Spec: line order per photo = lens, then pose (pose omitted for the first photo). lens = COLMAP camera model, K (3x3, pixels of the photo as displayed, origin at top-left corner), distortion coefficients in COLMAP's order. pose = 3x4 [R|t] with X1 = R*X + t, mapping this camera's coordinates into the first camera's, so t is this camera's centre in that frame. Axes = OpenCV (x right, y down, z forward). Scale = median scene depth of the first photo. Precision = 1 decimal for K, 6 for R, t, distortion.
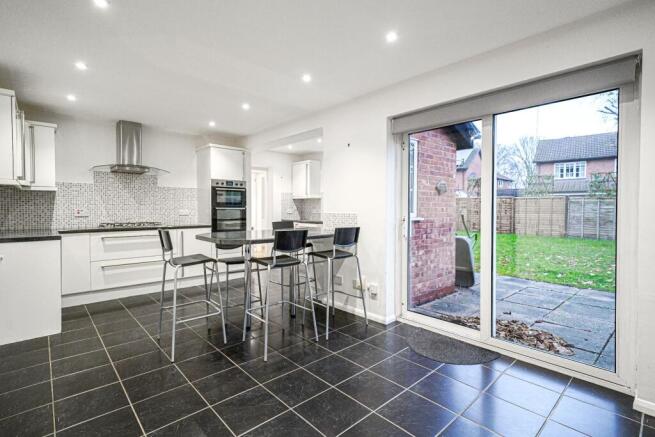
lens RADIAL K [[309.7, 0, 327.9], [0, 309.7, 217.2], [0, 0, 1]] dist [0.005629, 0.000913]
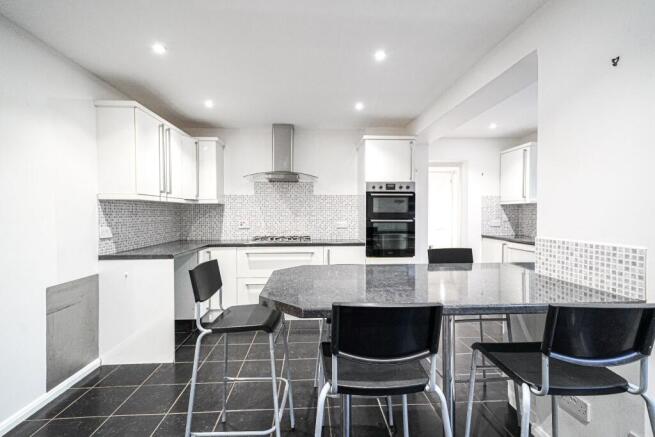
lens RADIAL K [[309.7, 0, 323.7], [0, 309.7, 220.3], [0, 0, 1]] dist [0.005629, 0.000913]
pose [[0.771889, 0.009196, -0.635691, 0.026575], [-0.015456, 0.999871, -0.004303, -0.024359], [0.635570, 0.013146, 0.771932, 0.350449]]
